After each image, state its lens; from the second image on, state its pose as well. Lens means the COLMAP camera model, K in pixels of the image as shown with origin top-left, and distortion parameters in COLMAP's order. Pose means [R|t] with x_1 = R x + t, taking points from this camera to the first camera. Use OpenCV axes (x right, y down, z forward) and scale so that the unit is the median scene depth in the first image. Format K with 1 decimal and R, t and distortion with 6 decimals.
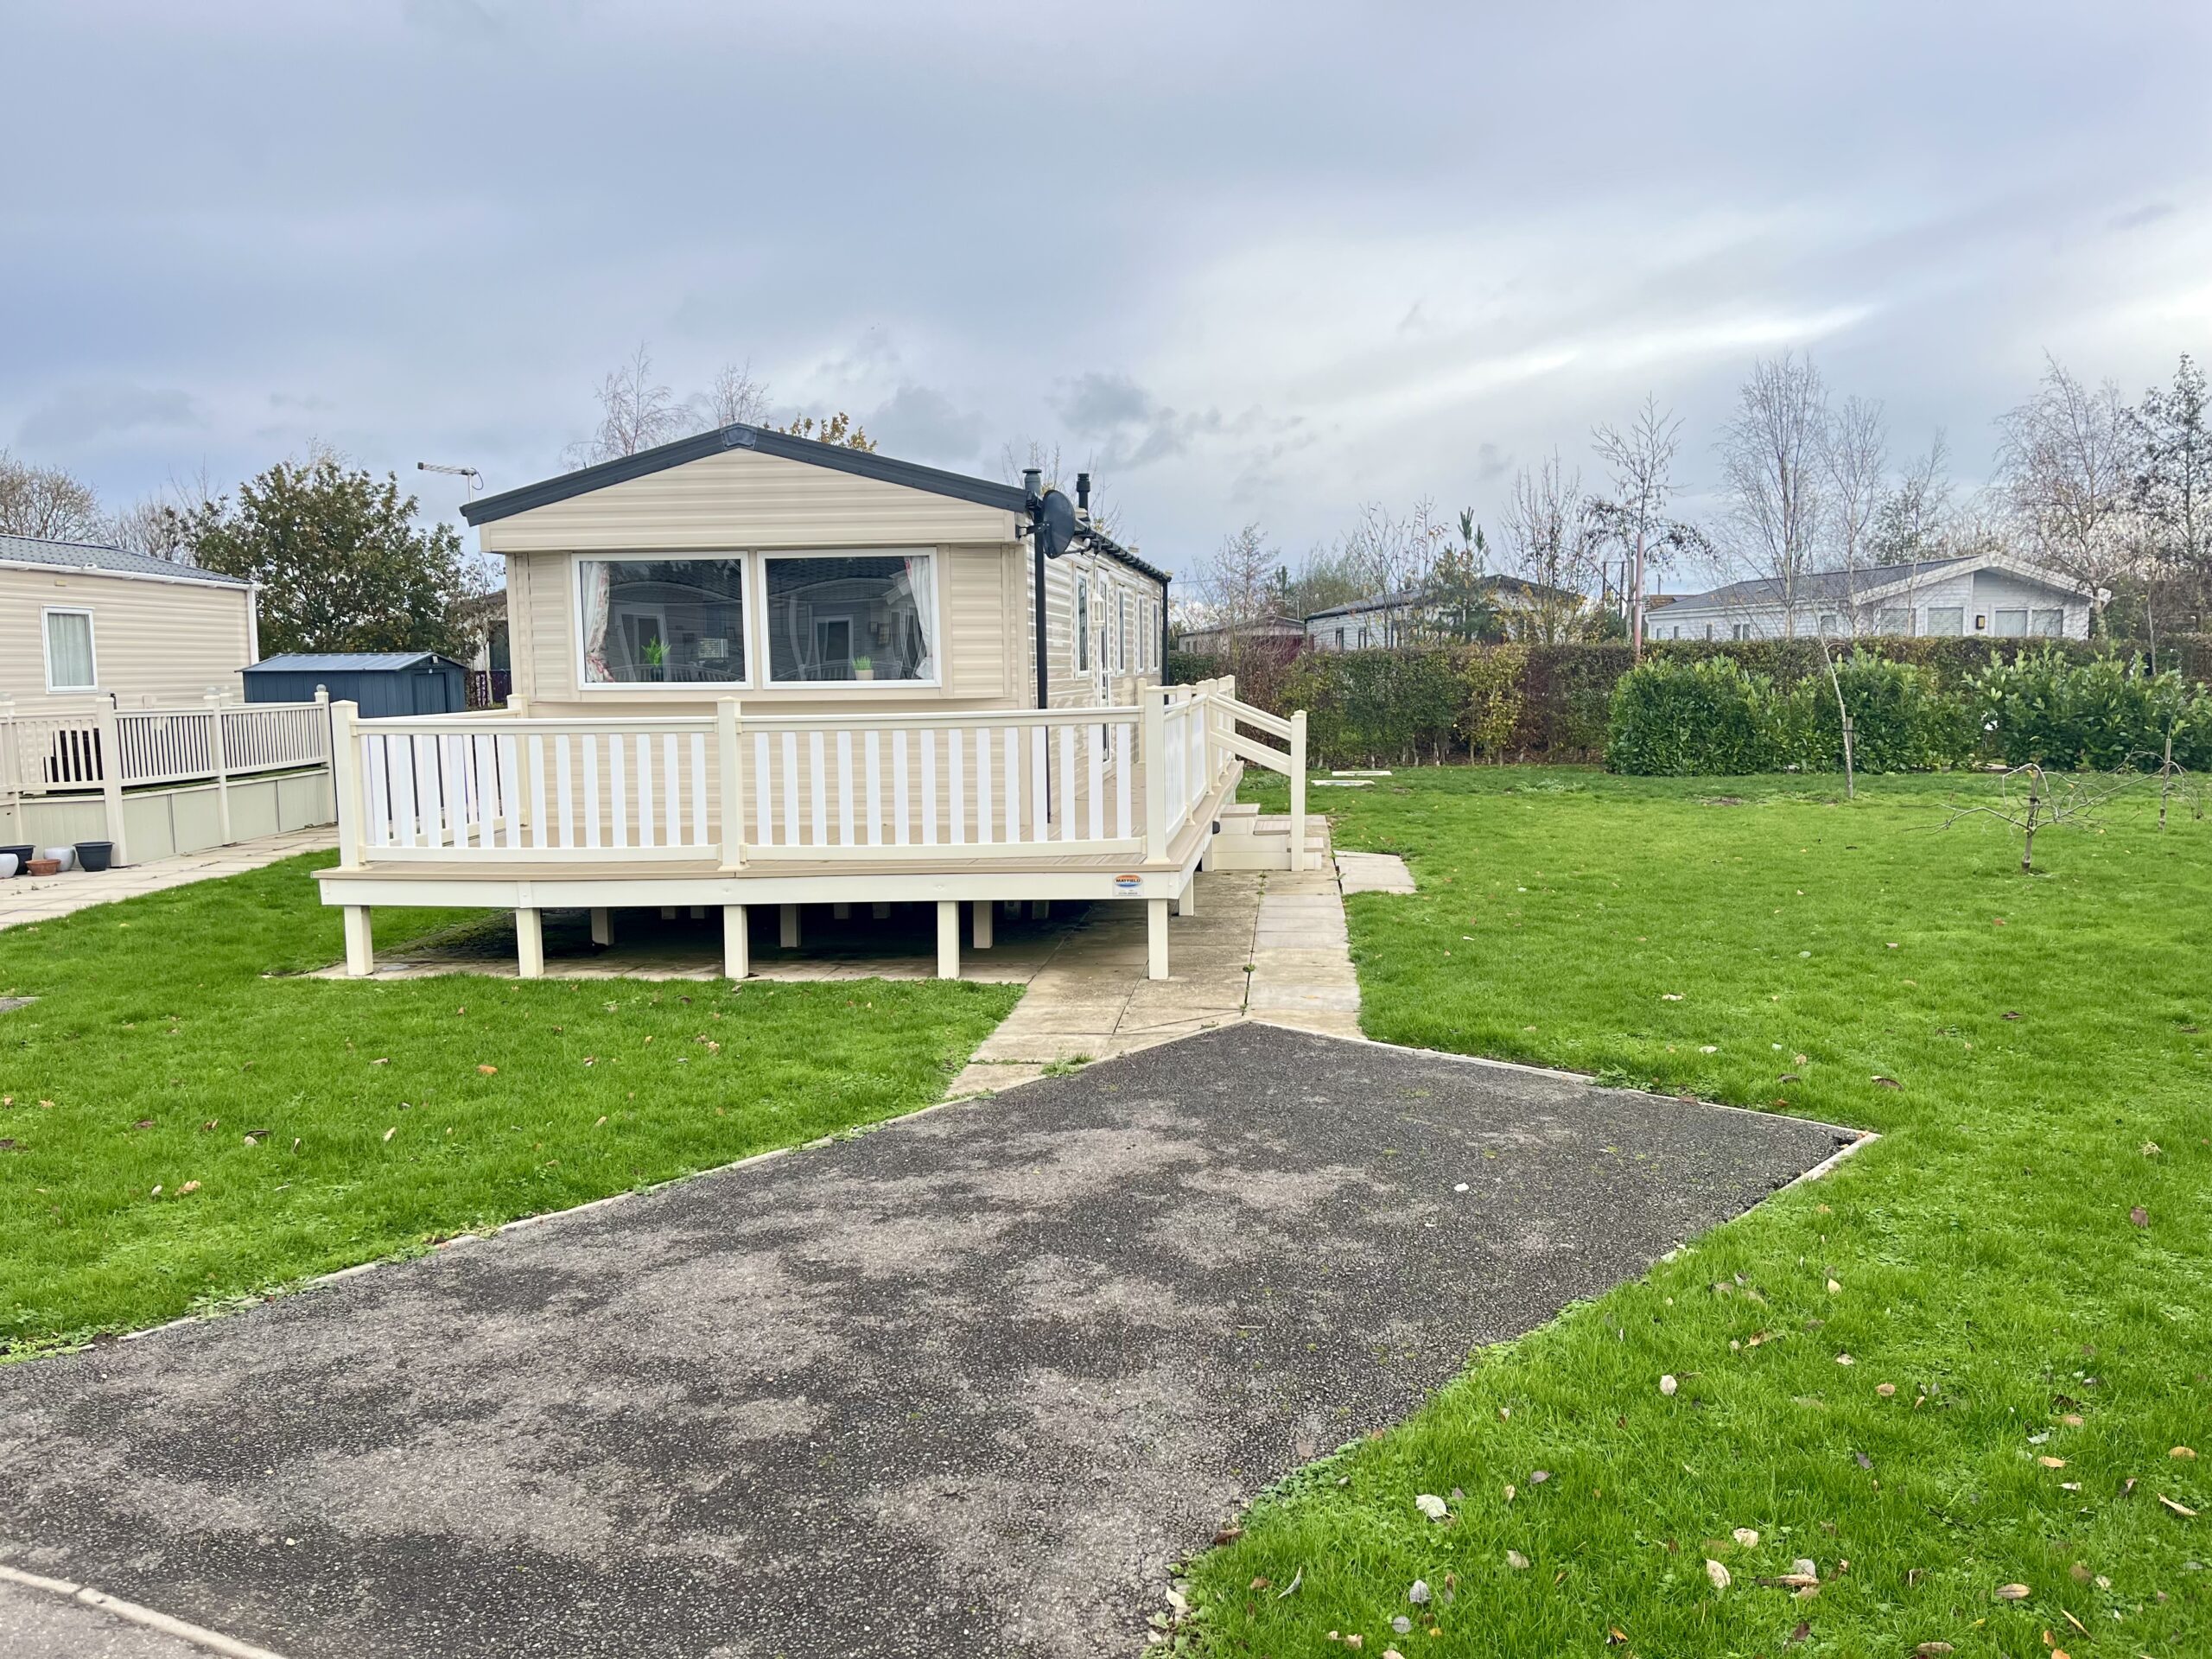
lens RADIAL K [[1701.9, 0, 1109.2], [0, 1701.9, 836.7], [0, 0, 1]] dist [0.065673, -0.090542]
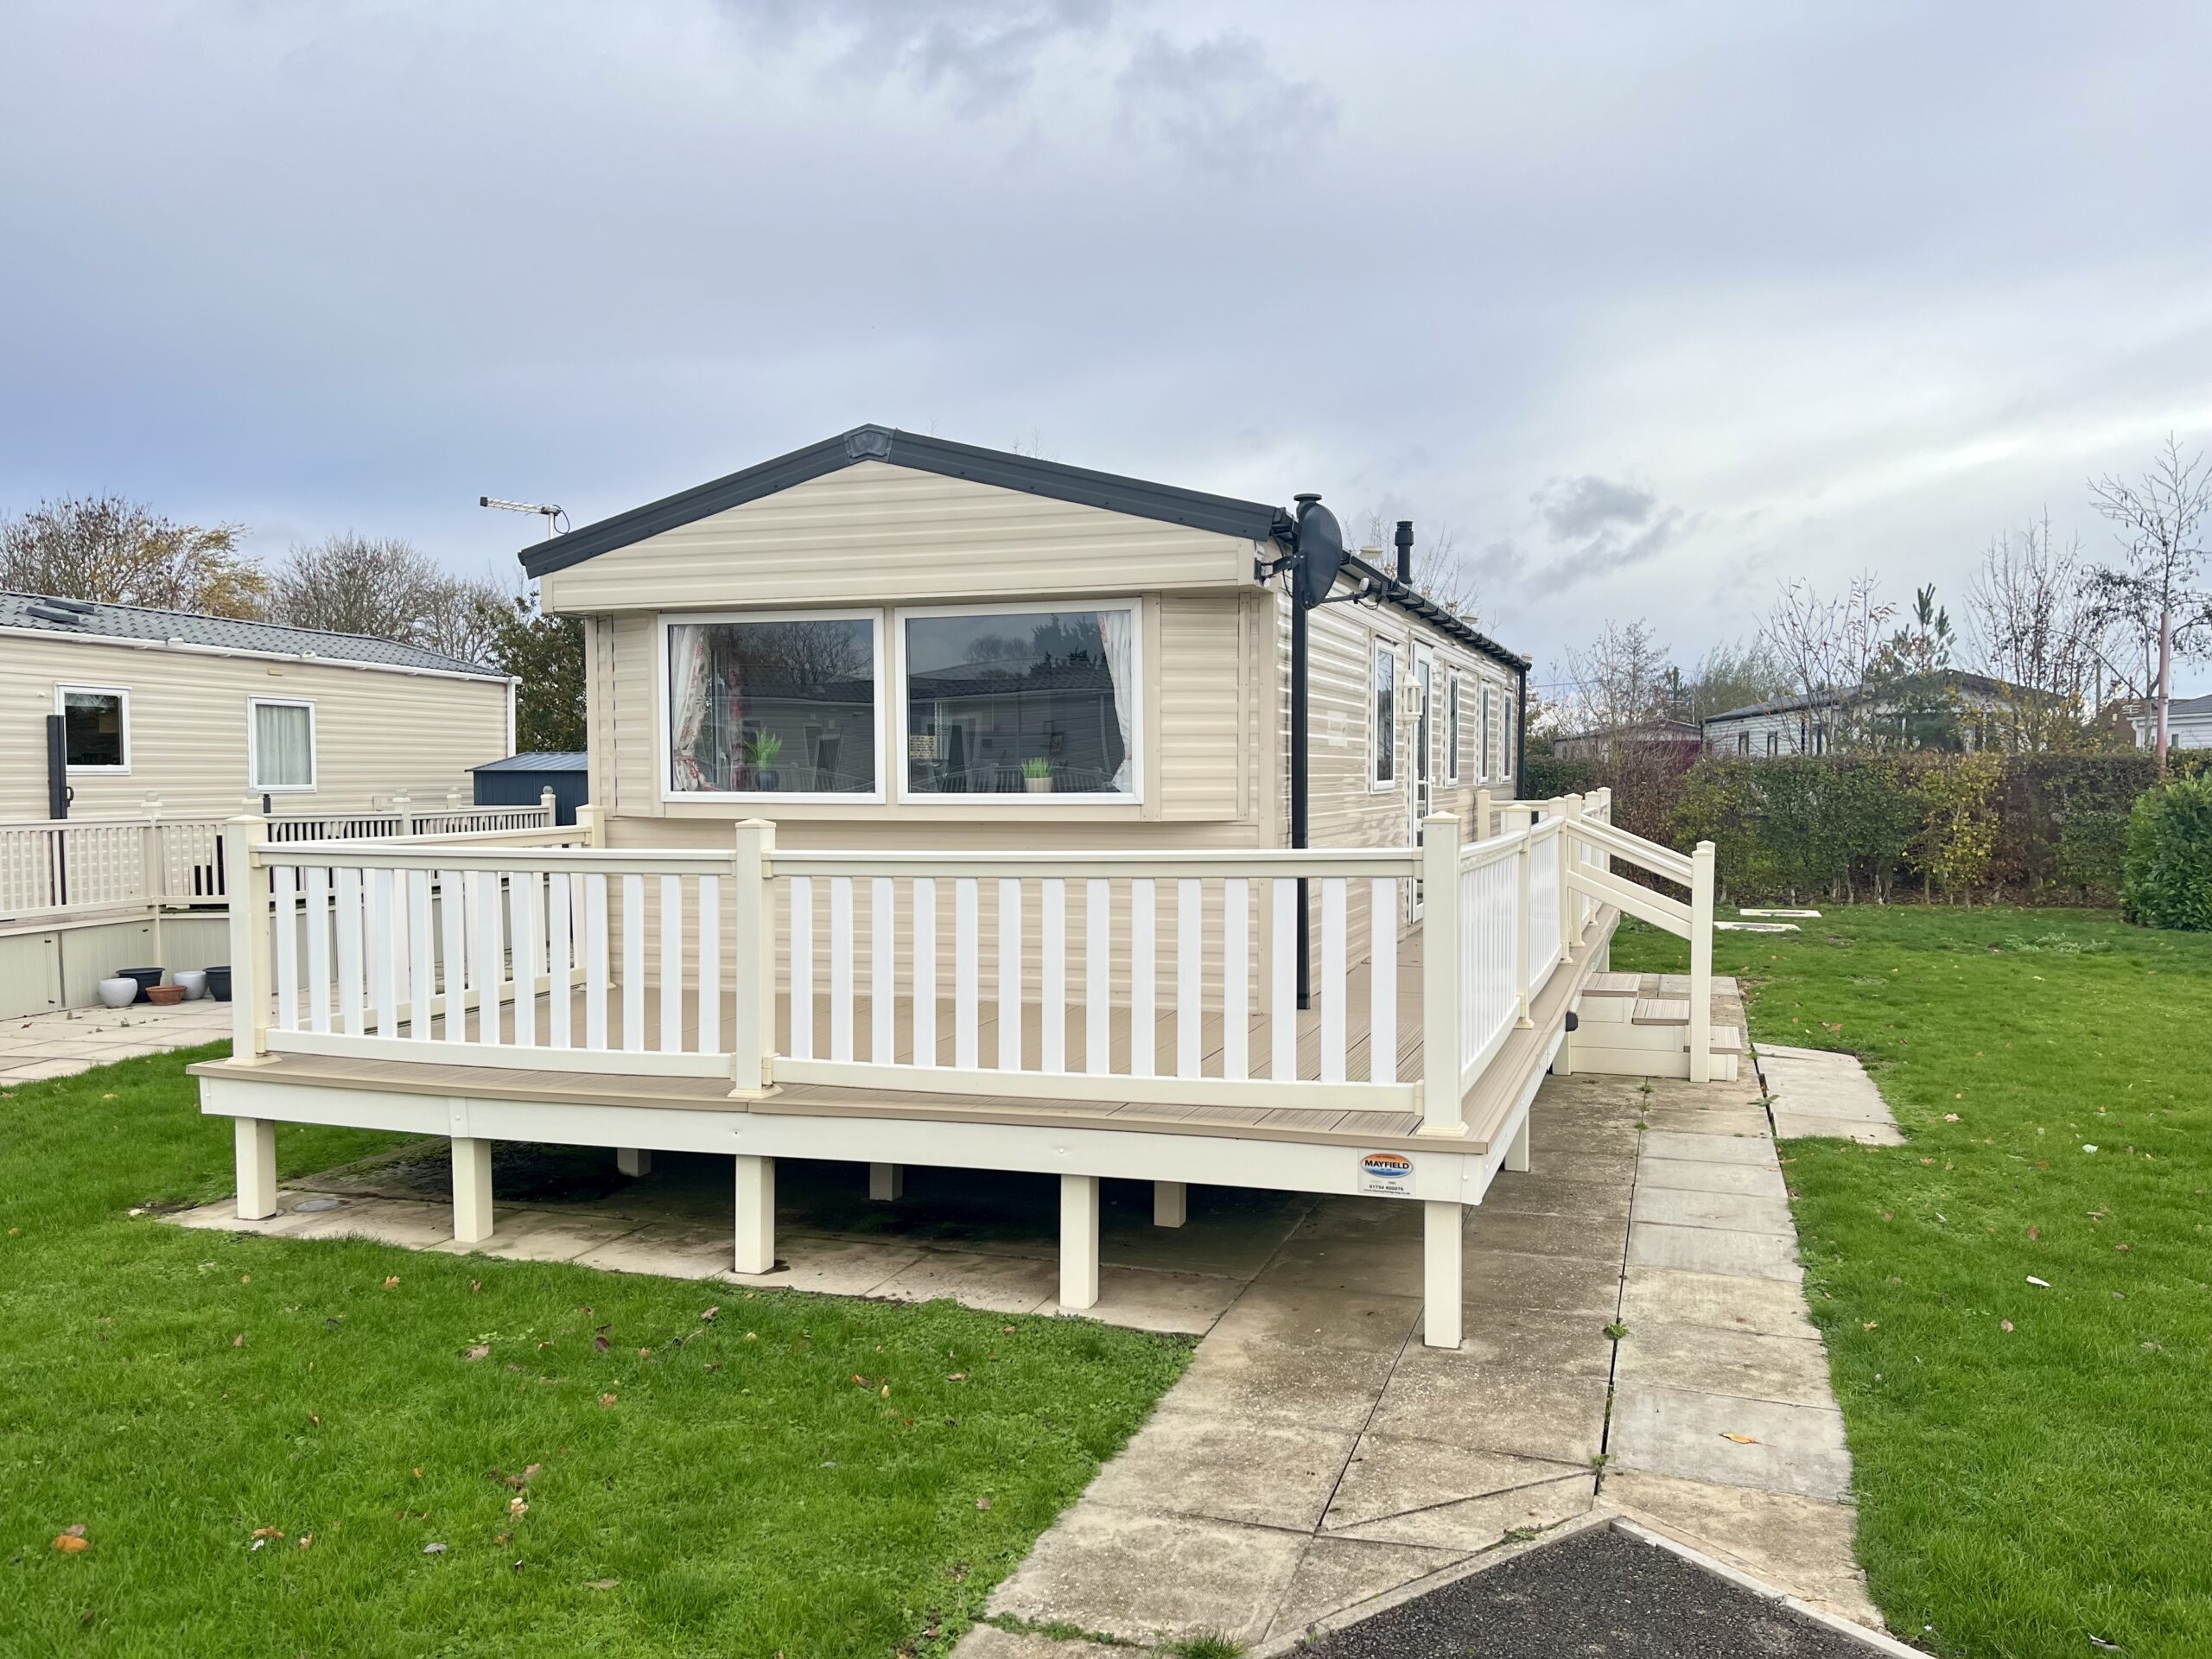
lens RADIAL K [[1701.9, 0, 1109.2], [0, 1701.9, 836.7], [0, 0, 1]] dist [0.065673, -0.090542]
pose [[0.976561, 0.019412, -0.214362, 0.028781], [-0.032508, 0.997802, -0.057737, -0.032626], [0.212771, 0.063352, 0.975046, 0.312934]]
